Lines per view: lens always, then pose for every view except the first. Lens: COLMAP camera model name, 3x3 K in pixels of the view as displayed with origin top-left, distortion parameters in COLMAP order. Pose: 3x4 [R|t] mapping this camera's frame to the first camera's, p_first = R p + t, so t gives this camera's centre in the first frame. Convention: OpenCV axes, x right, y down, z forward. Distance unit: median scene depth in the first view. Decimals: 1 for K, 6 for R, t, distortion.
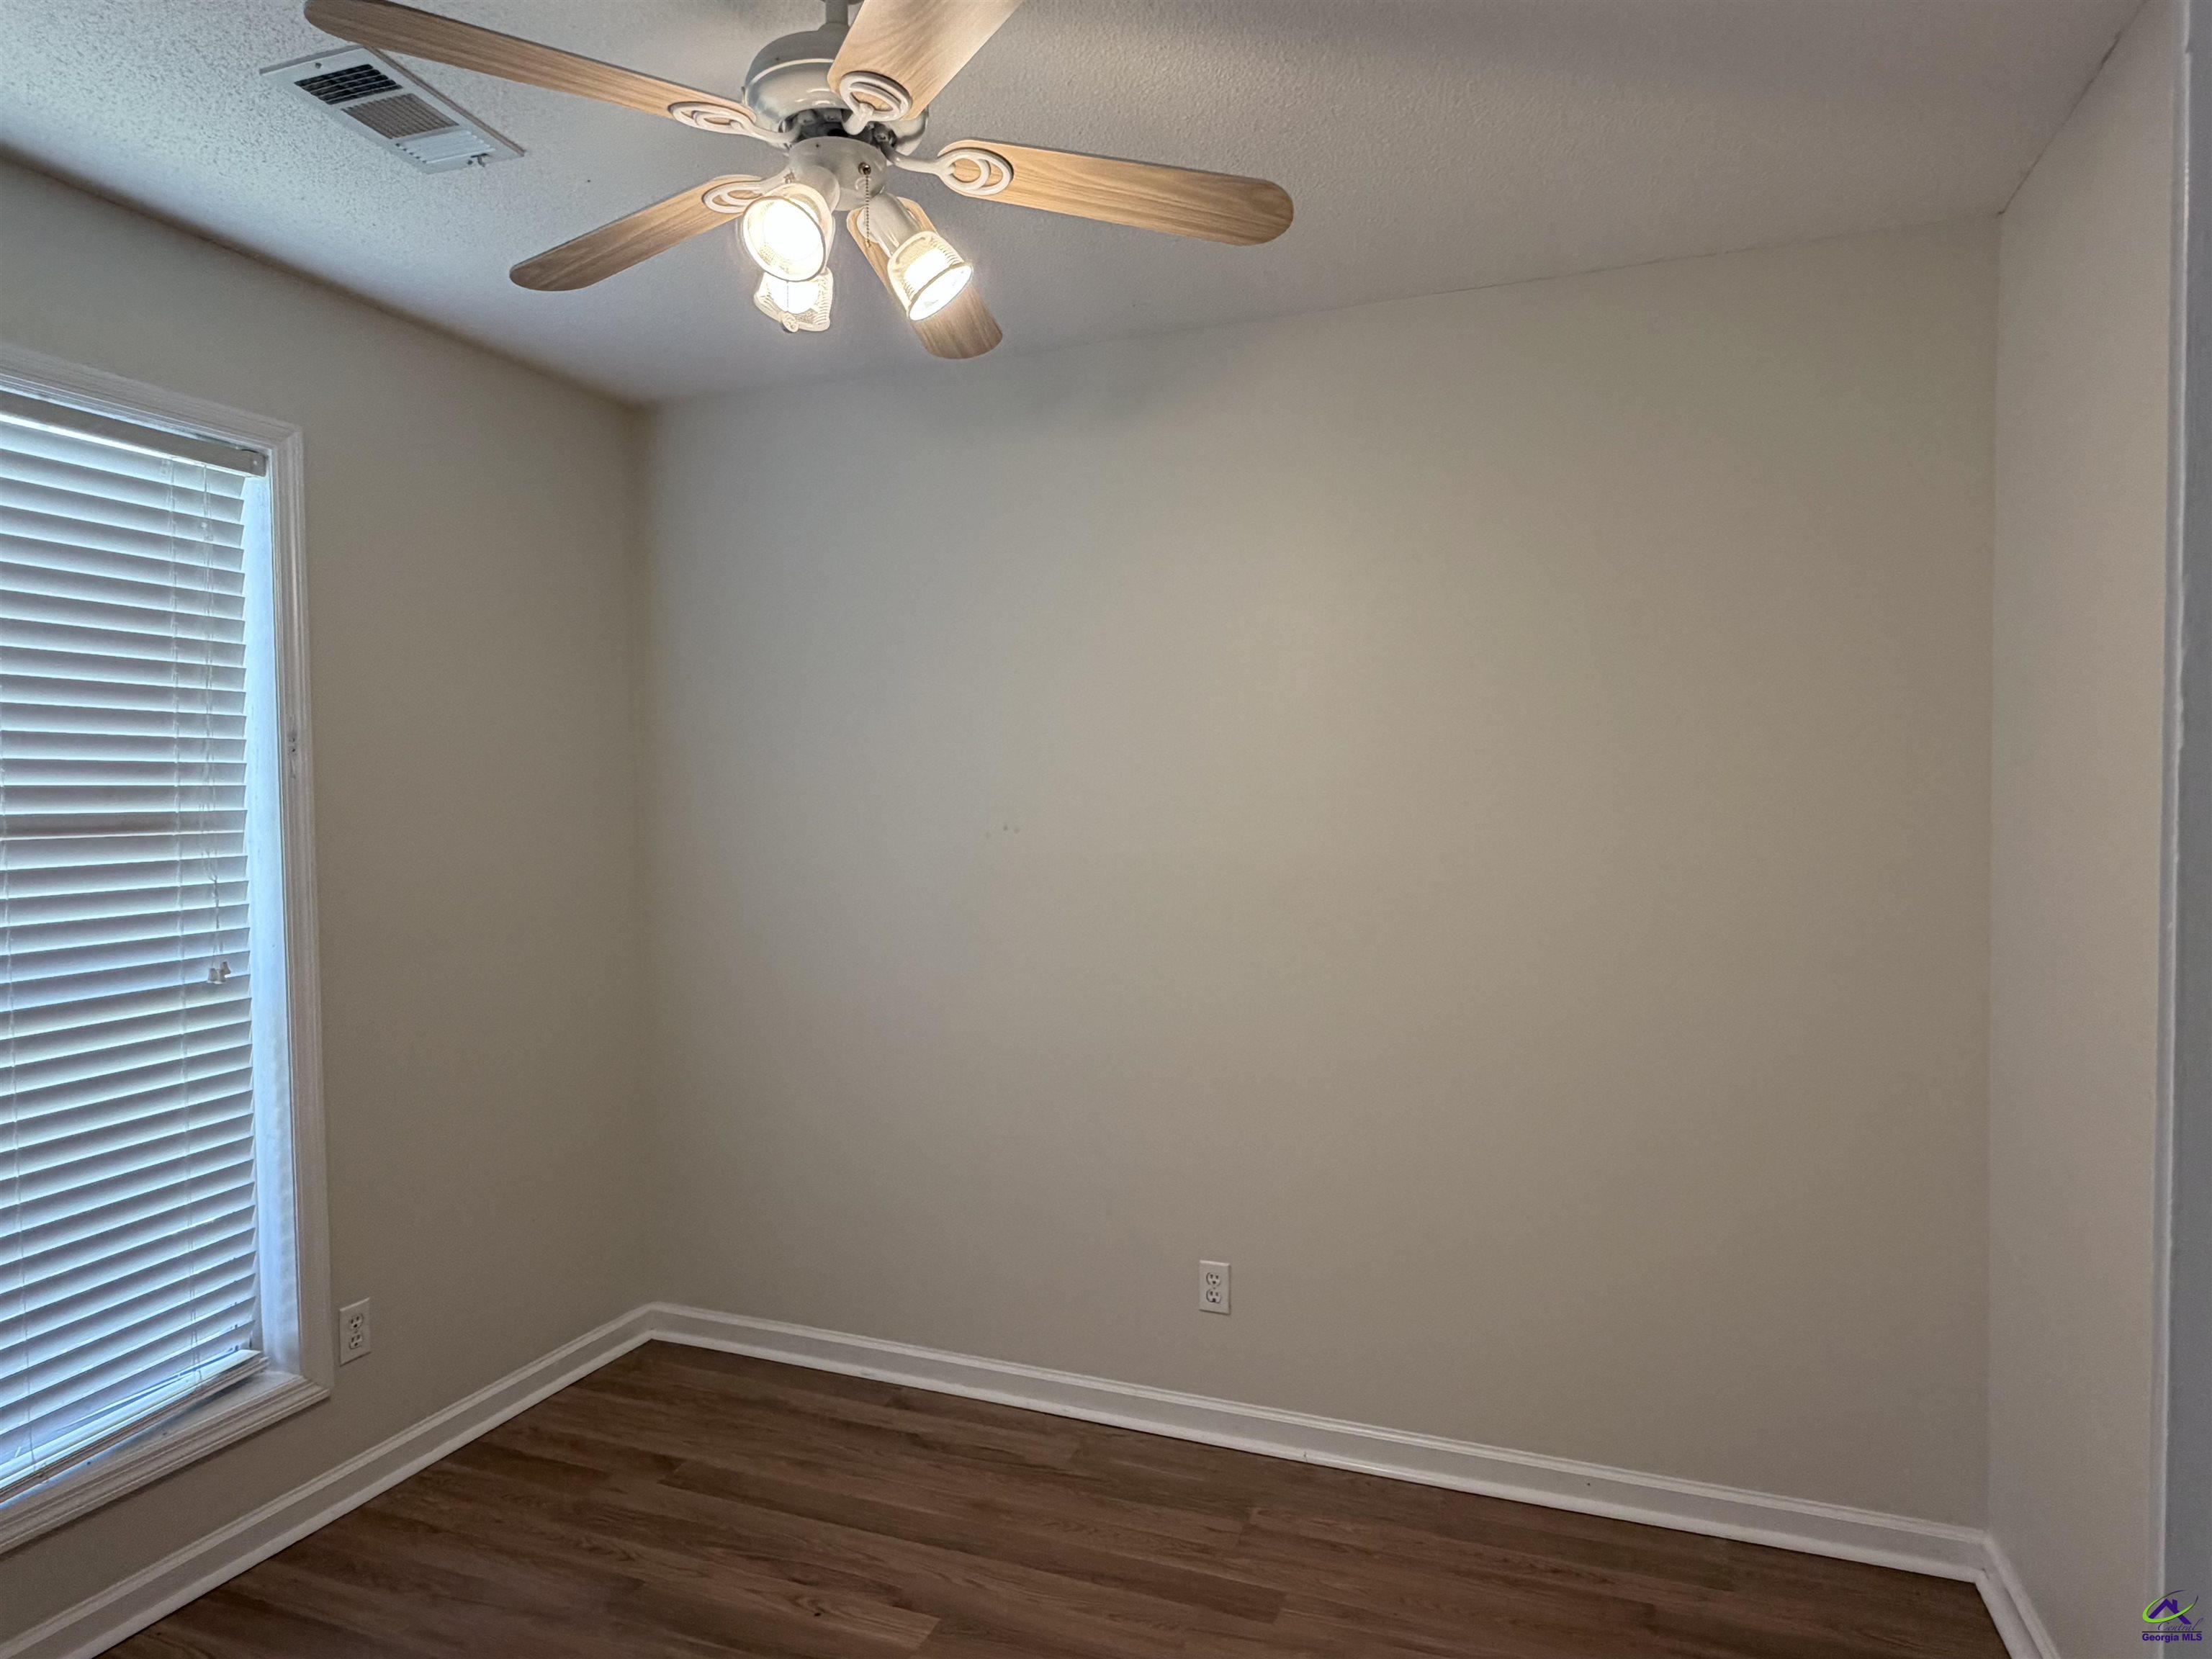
lens RADIAL K [[1294.1, 0, 1088.0], [0, 1294.1, 835.6], [0, 0, 1]] dist [0.004527, 0.000221]
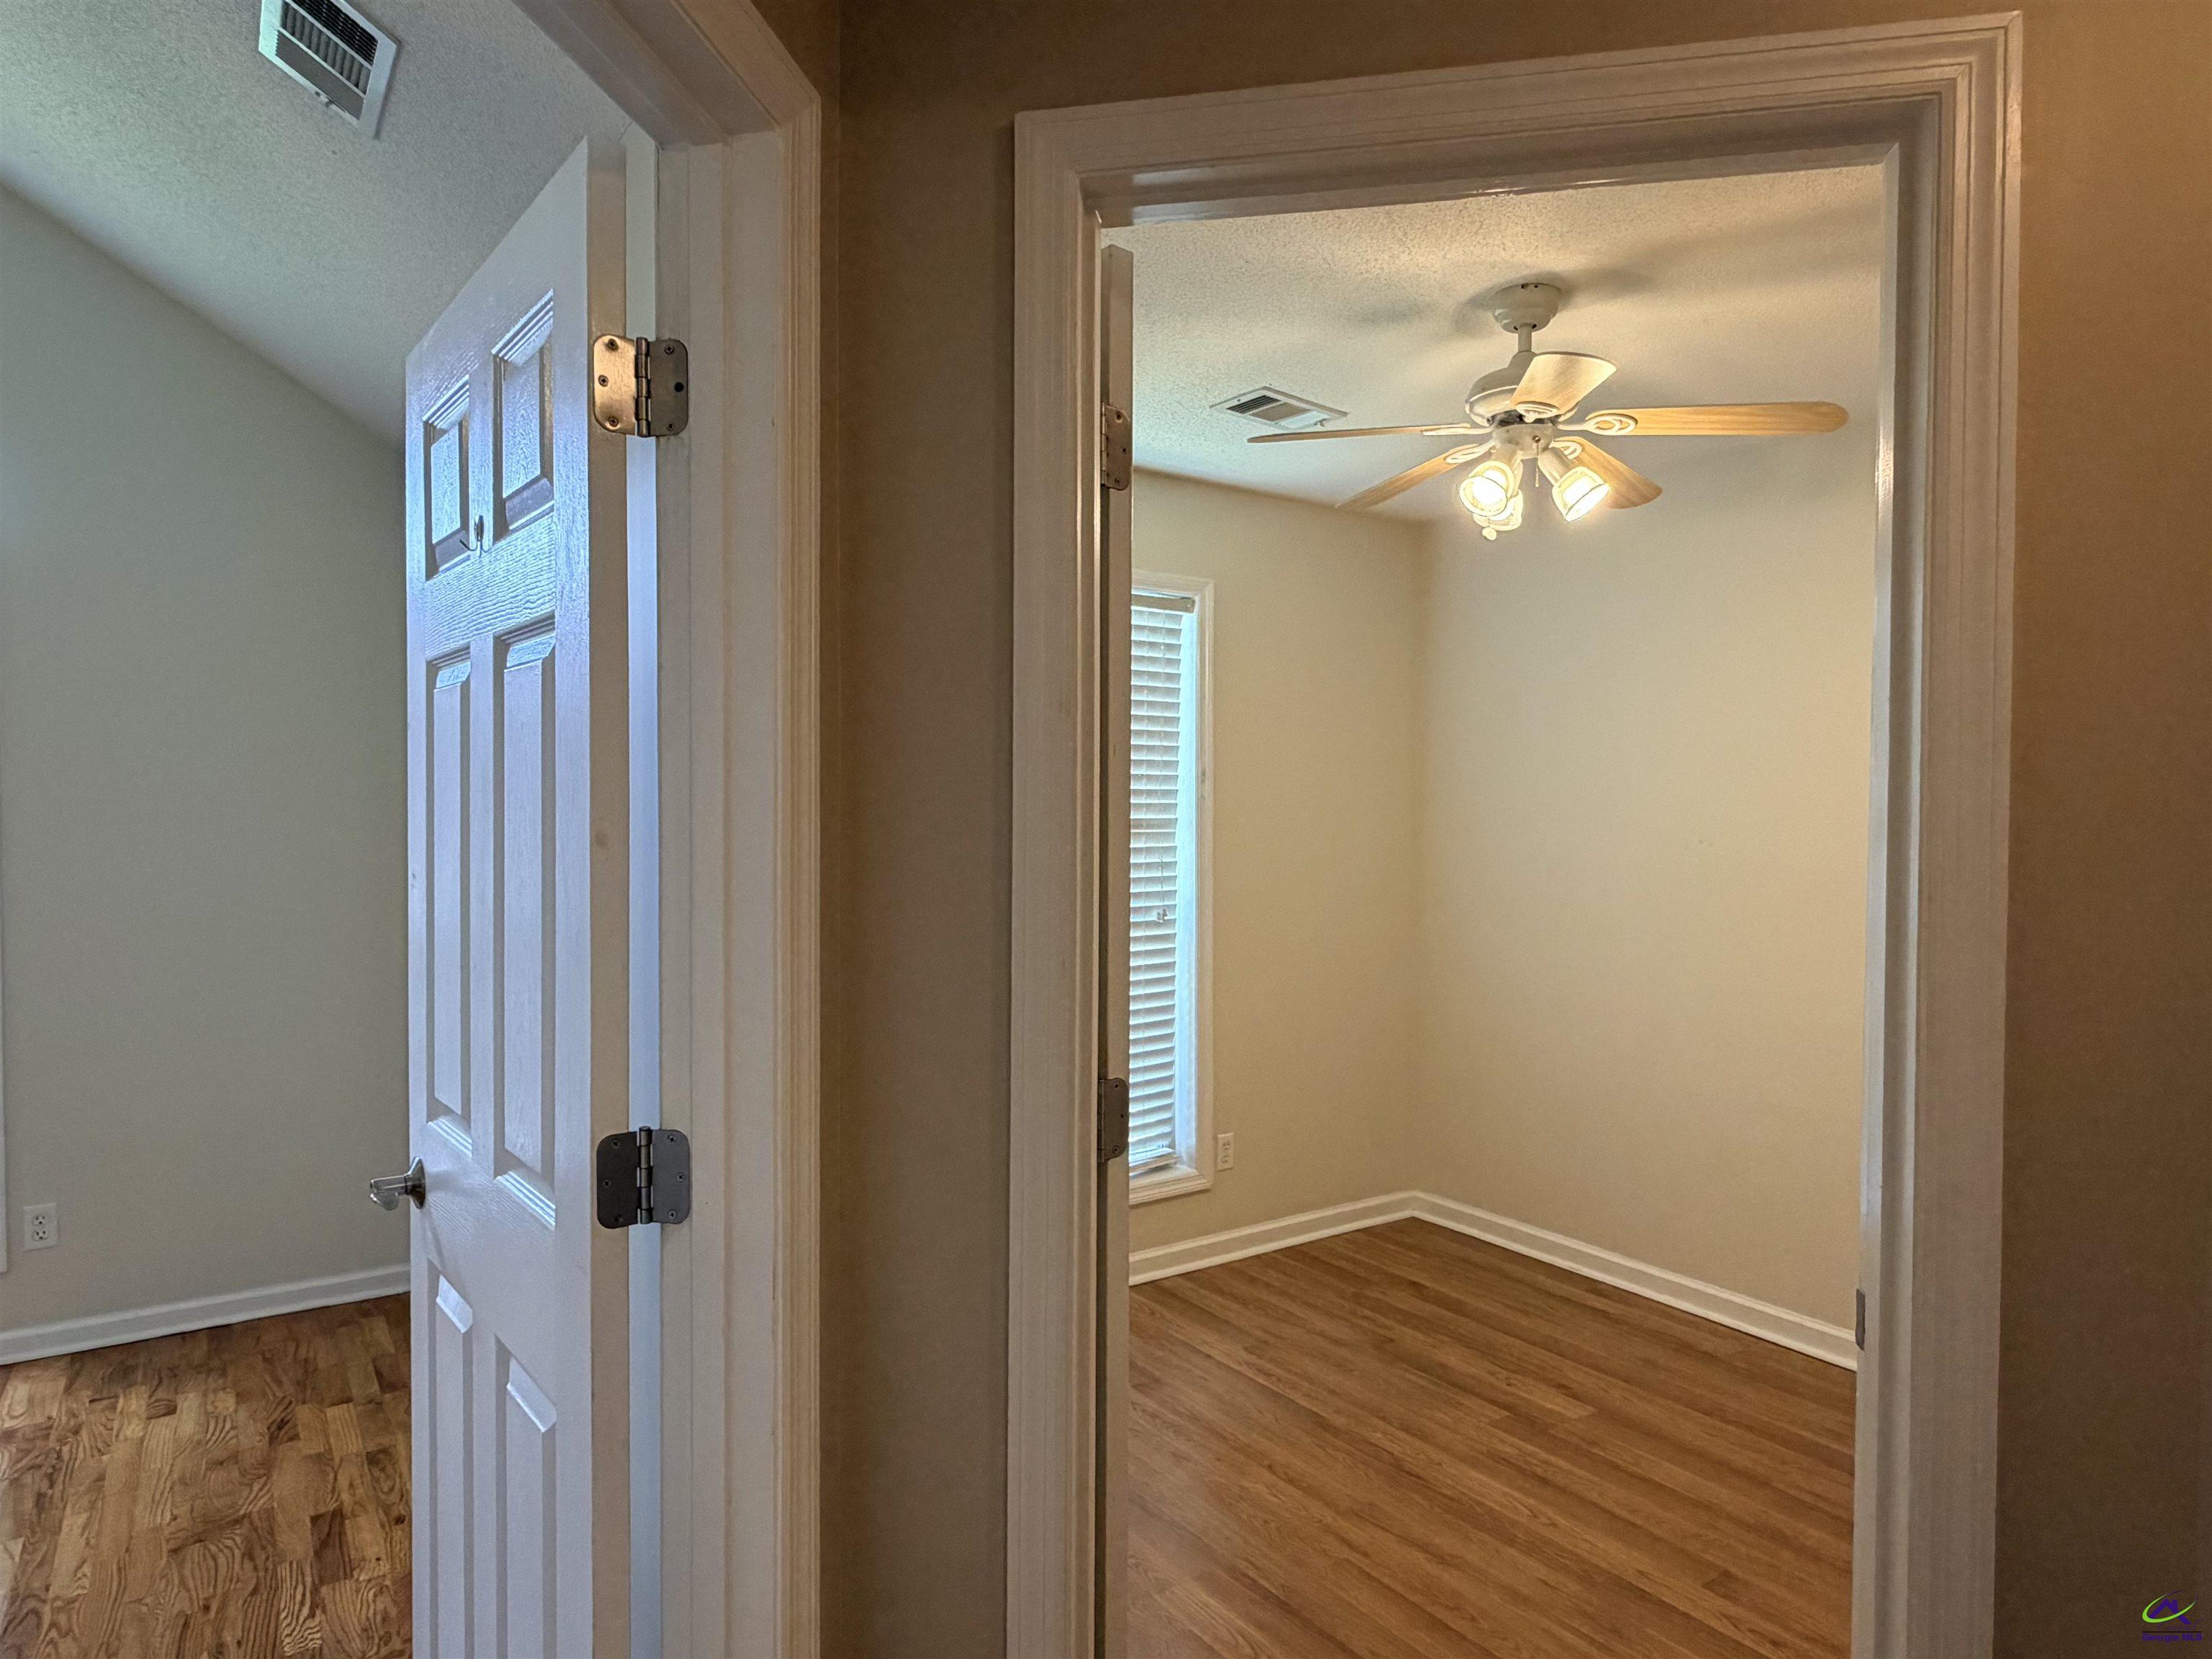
lens RADIAL K [[1294.1, 0, 1099.8], [0, 1294.1, 832.6], [0, 0, 1]] dist [0.004527, 0.000221]
pose [[0.828497, 0.024318, -0.559465, 0.185772], [-0.028505, 0.999593, 0.001236, -0.000072], [0.559268, 0.014924, 0.828853, -0.412905]]
